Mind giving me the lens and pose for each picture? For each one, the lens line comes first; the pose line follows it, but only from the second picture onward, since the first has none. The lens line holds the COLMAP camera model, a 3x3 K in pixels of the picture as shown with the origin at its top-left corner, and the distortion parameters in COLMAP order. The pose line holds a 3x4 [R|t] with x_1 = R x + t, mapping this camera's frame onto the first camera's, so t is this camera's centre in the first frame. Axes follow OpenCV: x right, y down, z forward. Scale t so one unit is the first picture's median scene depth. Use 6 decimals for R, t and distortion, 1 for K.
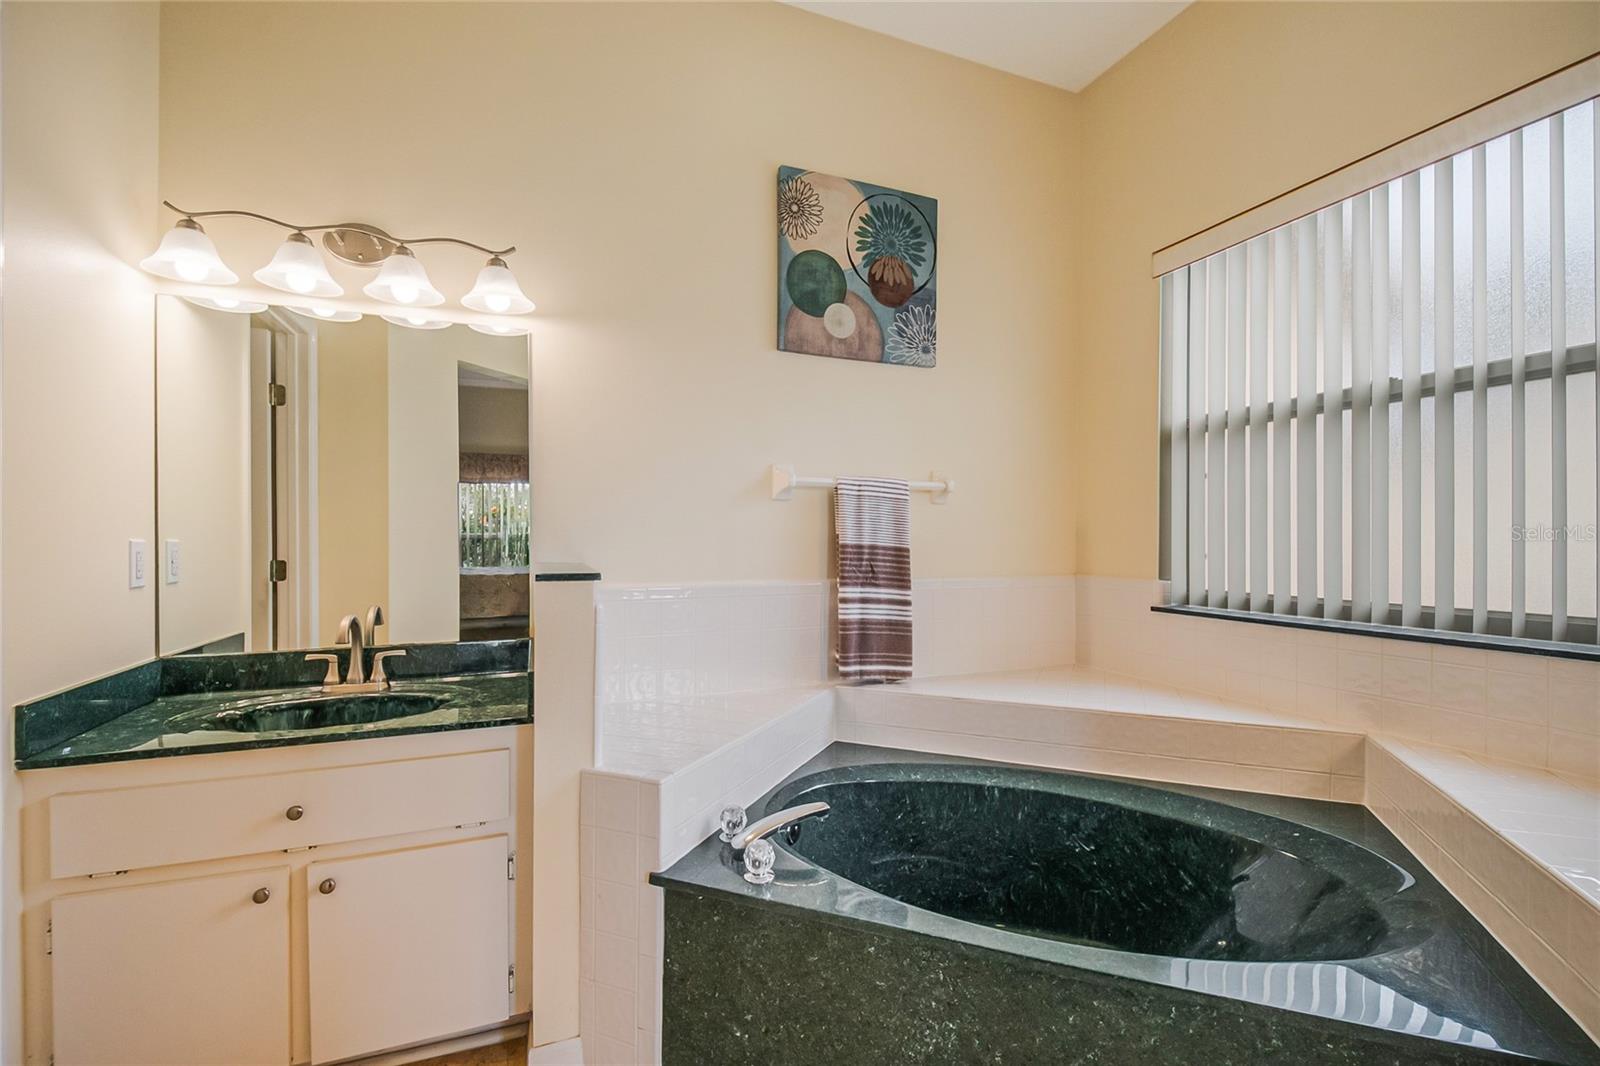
lens RADIAL K [[701.8, 0, 815.5], [0, 701.8, 542.6], [0, 0, 1]] dist [0.009394, -0.014690]
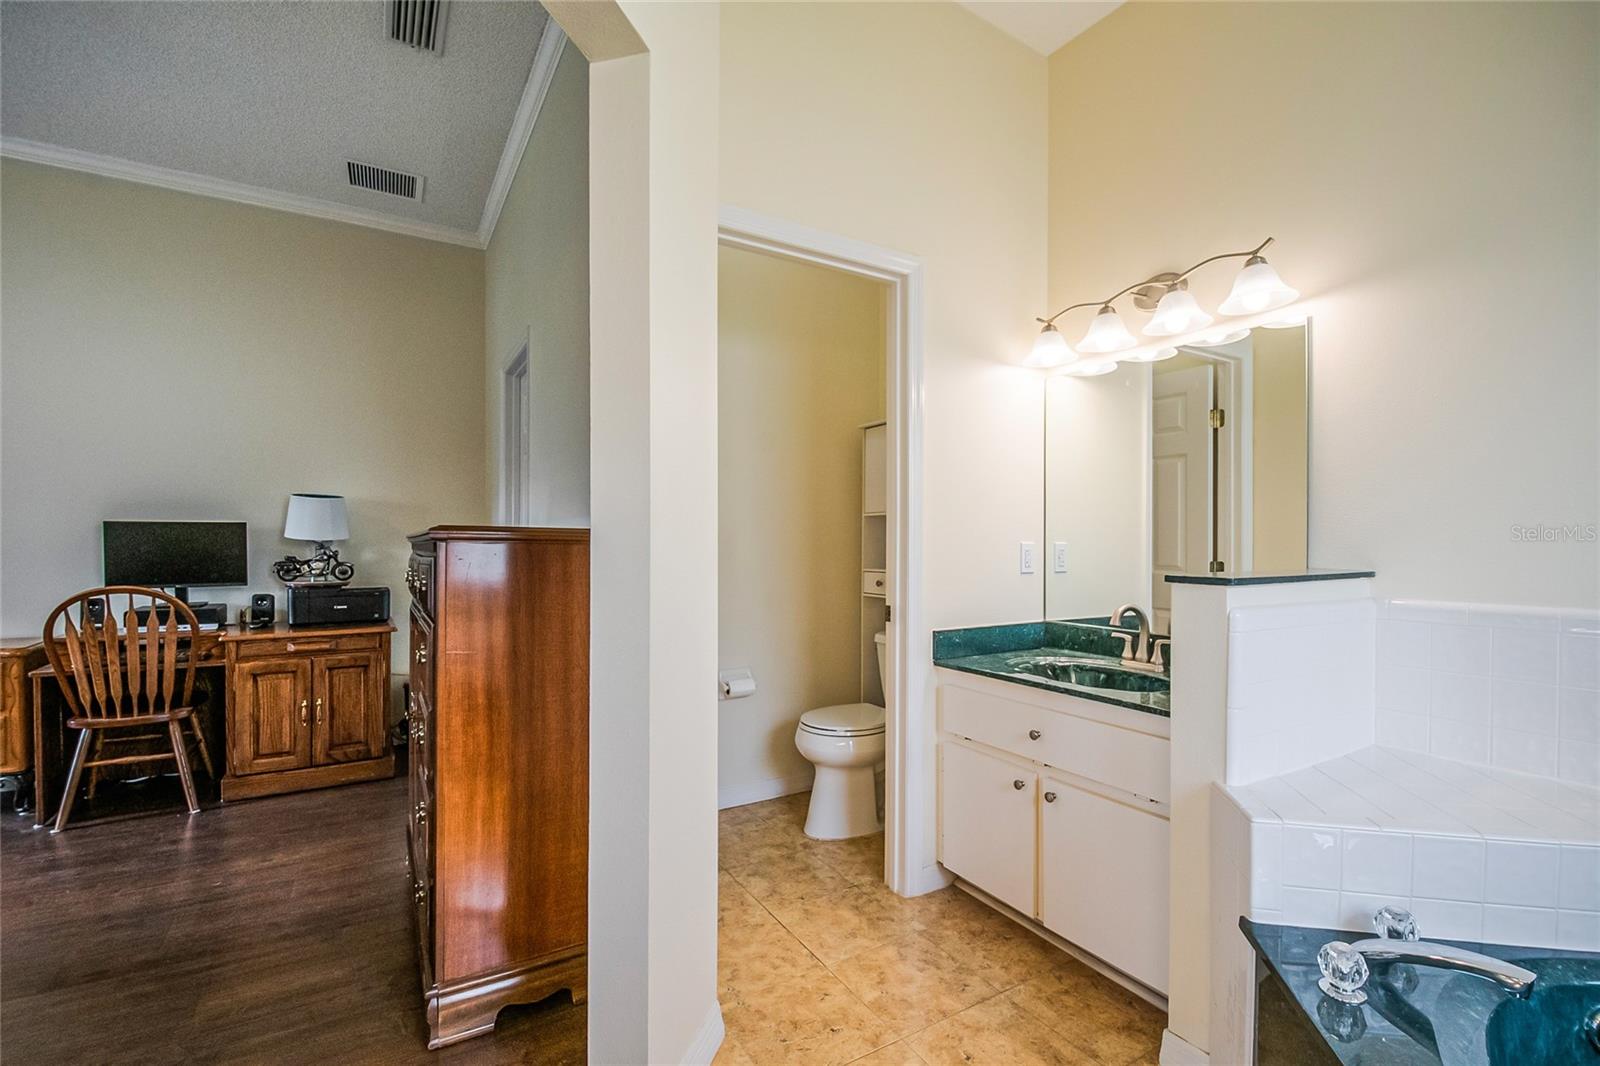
lens RADIAL K [[701.8, 0, 807.8], [0, 701.8, 542.2], [0, 0, 1]] dist [0.009394, -0.014690]
pose [[0.152194, 0.000679, -0.988350, 0.468147], [-0.008214, 0.999966, -0.000578, 0.000753], [0.988316, 0.008207, 0.152194, 0.263305]]
